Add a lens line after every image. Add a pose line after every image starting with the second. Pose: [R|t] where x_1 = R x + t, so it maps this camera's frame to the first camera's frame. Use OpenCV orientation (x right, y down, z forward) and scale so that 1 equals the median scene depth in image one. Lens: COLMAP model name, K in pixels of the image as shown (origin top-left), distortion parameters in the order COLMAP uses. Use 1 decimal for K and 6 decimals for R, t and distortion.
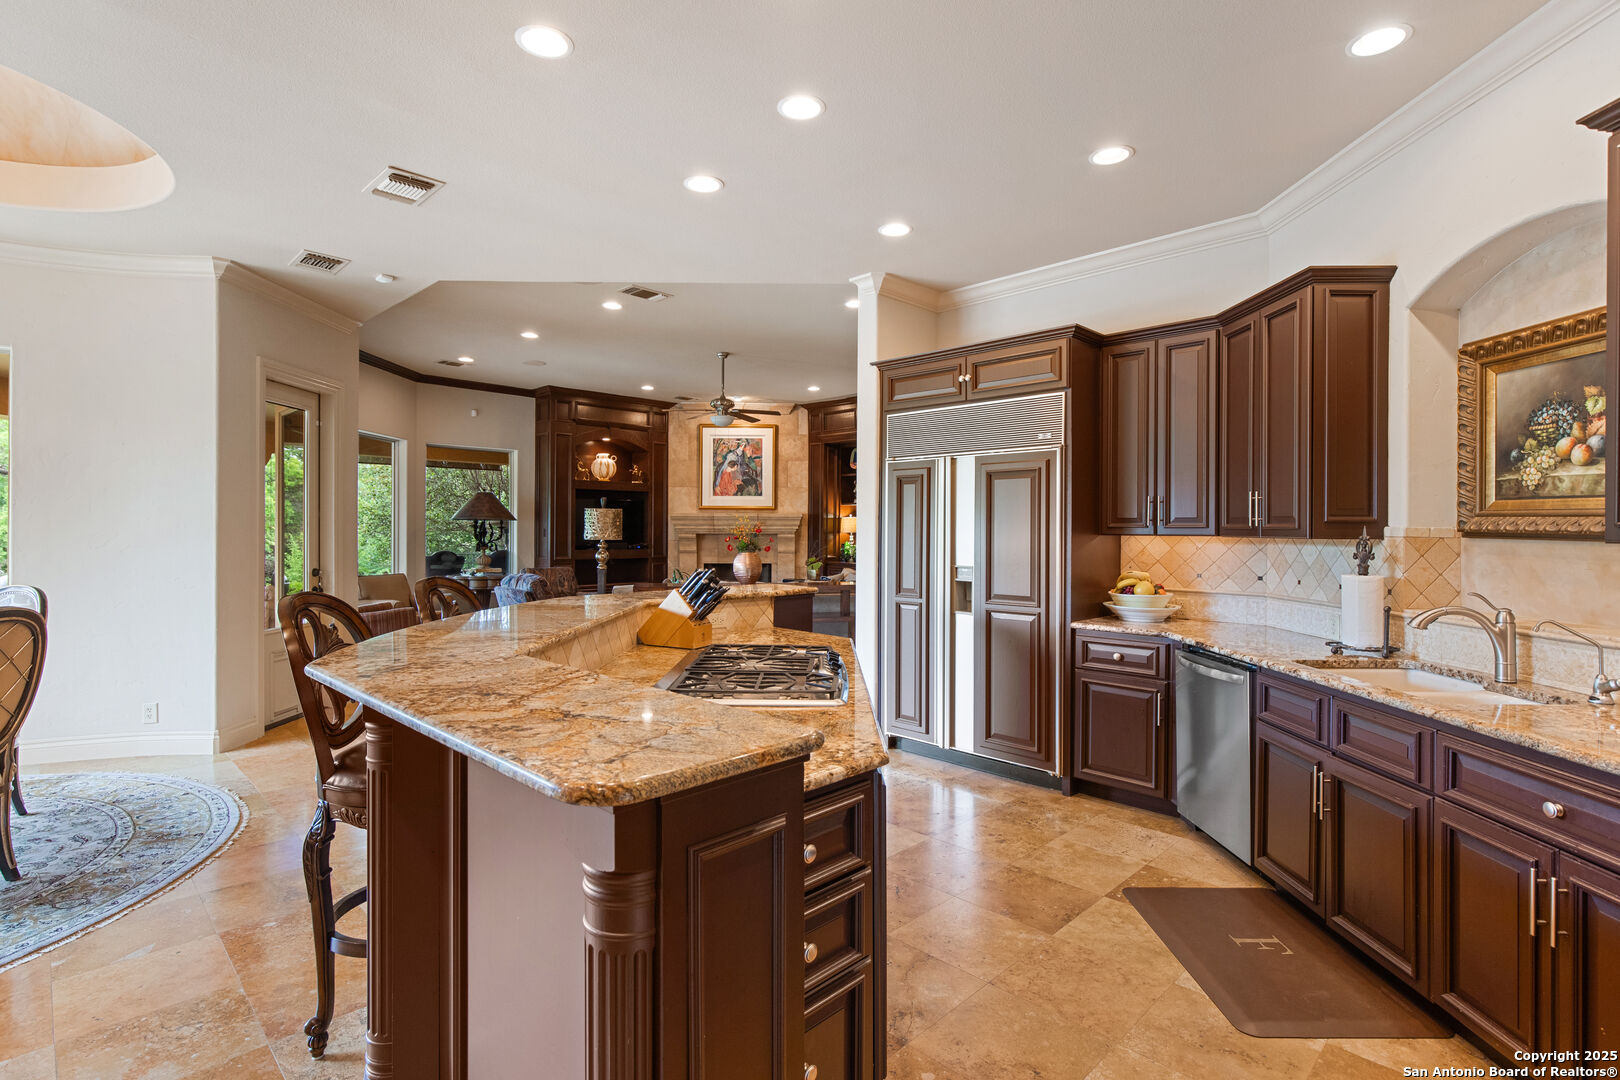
lens RADIAL K [[807.0, 0, 815.2], [0, 807.0, 531.5], [0, 0, 1]] dist [-0.002082, -0.000209]
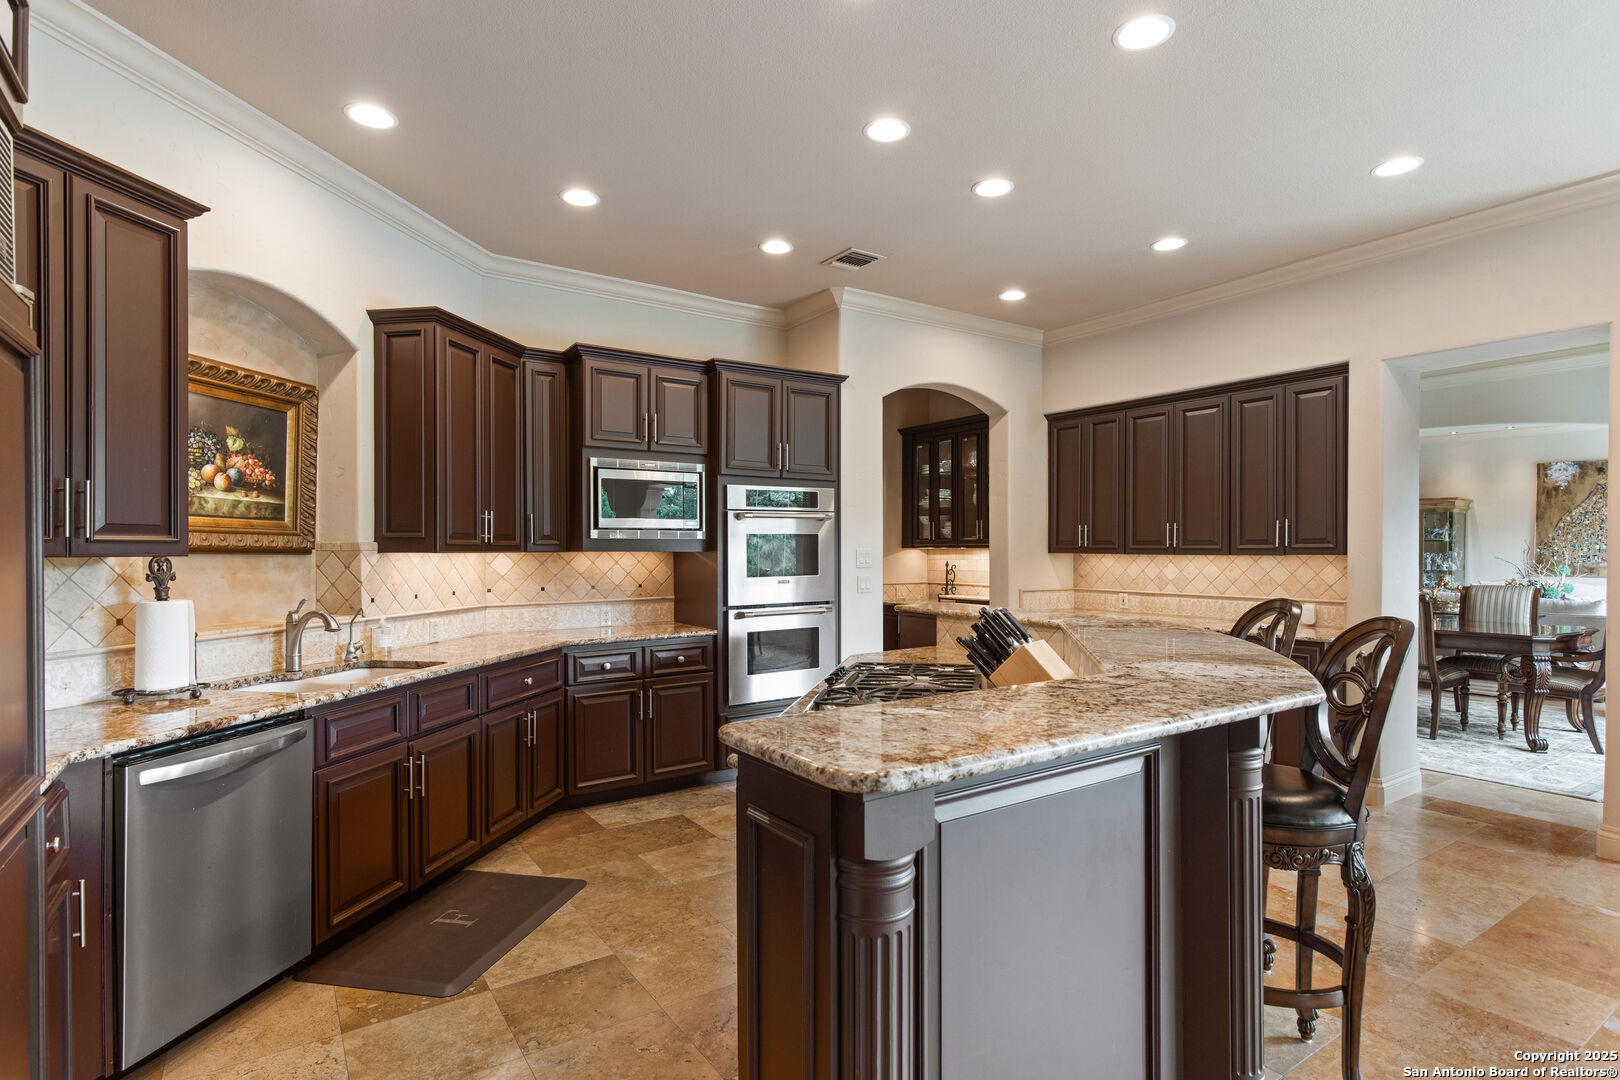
lens RADIAL K [[807.0, 0, 820.4], [0, 807.0, 547.9], [0, 0, 1]] dist [-0.002082, -0.000209]
pose [[-0.981566, -0.003122, 0.191099, -0.146985], [-0.002202, 0.999985, 0.005028, -0.005088], [-0.191112, 0.004514, -0.981558, 1.983796]]
